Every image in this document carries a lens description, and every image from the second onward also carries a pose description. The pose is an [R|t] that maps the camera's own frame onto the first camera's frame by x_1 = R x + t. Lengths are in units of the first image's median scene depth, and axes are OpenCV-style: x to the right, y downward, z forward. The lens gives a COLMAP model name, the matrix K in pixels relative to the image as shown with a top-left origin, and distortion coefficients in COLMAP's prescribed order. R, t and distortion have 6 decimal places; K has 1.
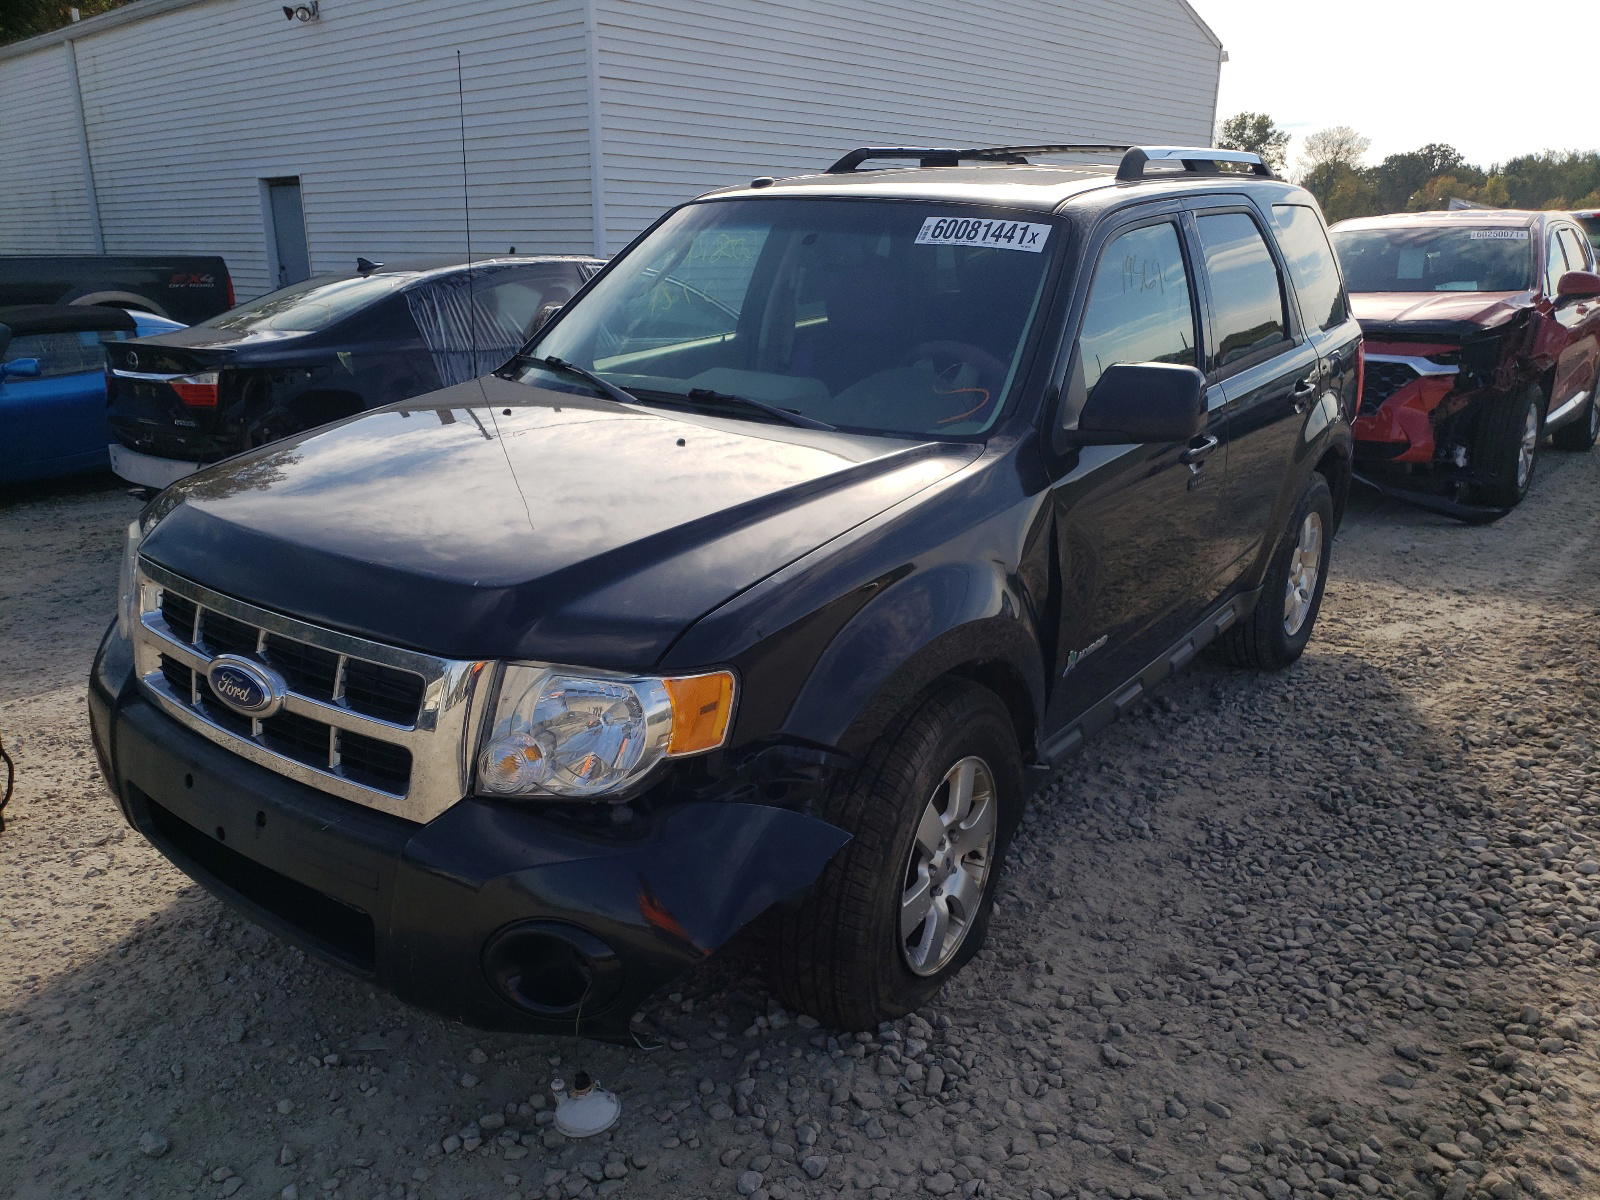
lens RADIAL K [[1264.1, 0, 792.5], [0, 1264.1, 604.4], [0, 0, 1]] dist [-0.006179, 0.039672]
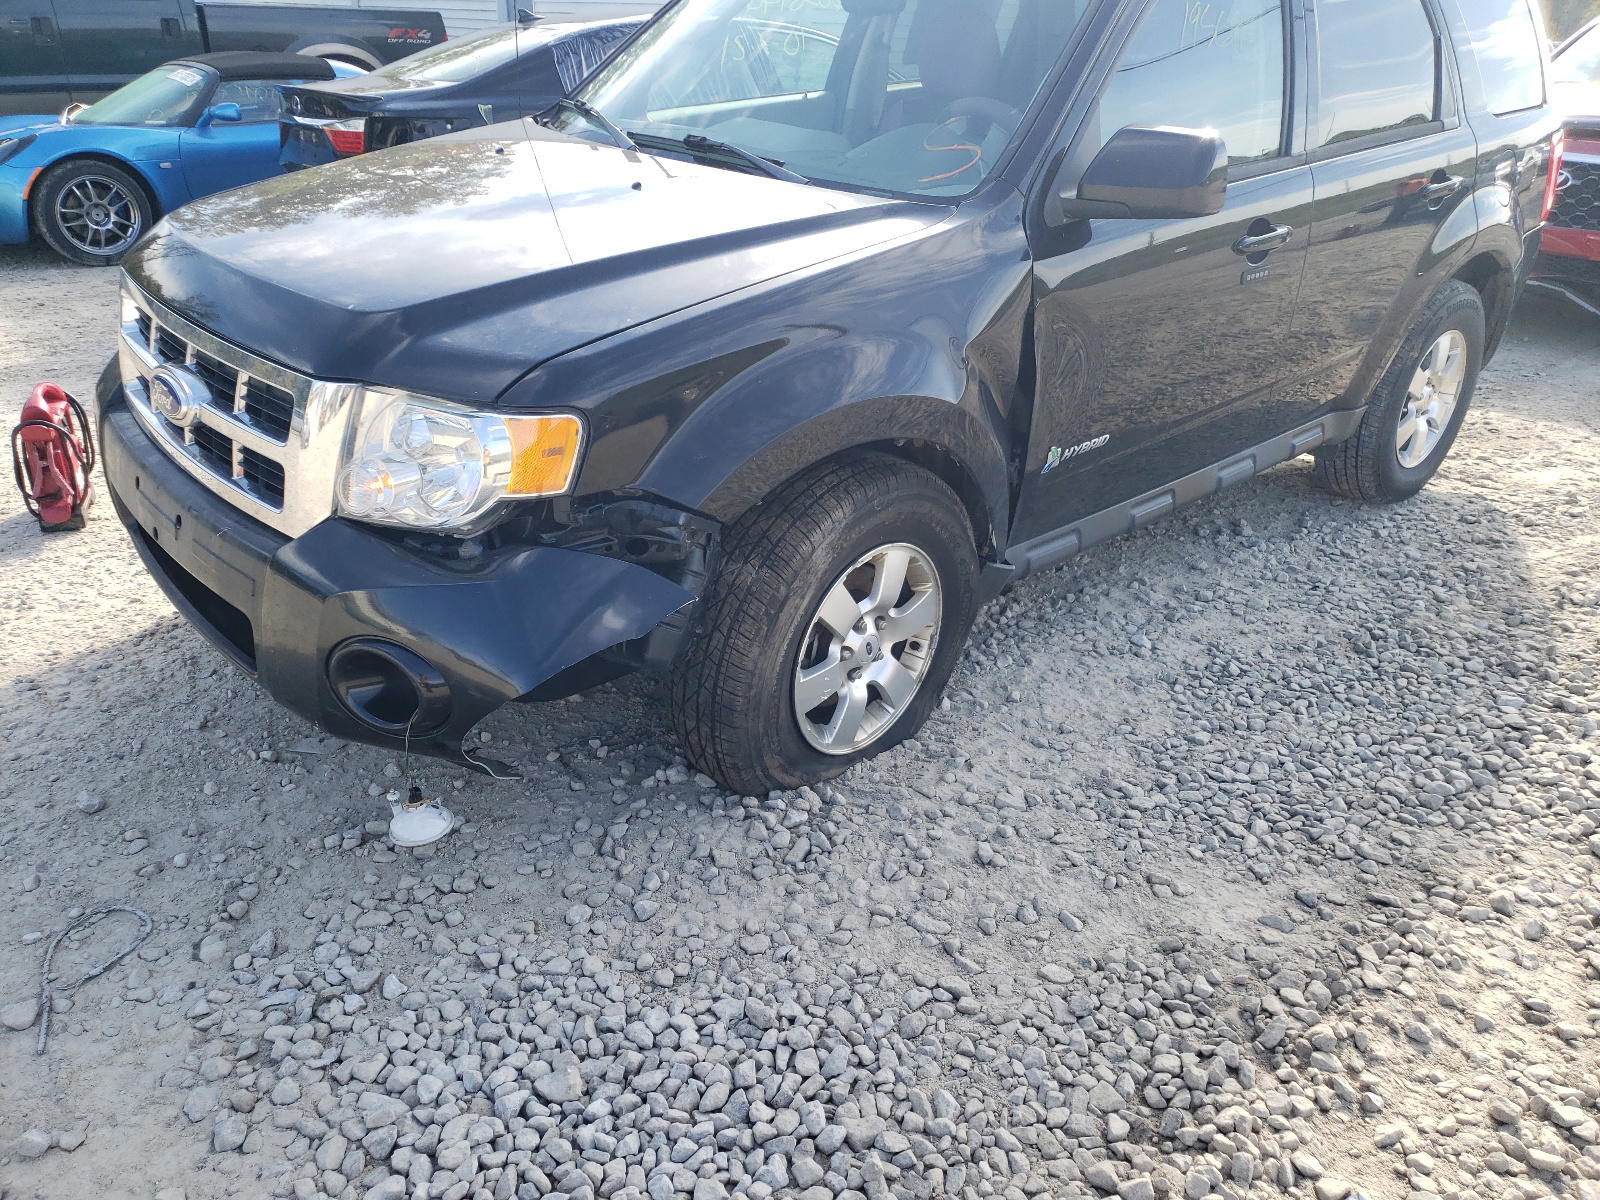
lens RADIAL K [[1231.0, 0, 798.5], [0, 1231.0, 605.4], [0, 0, 1]] dist [0.057501, -0.040636]
pose [[0.978760, 0.110984, -0.172369, 0.243193], [-0.082699, 0.983088, 0.163399, 0.021450], [0.187589, -0.145674, 0.971385, 0.067686]]
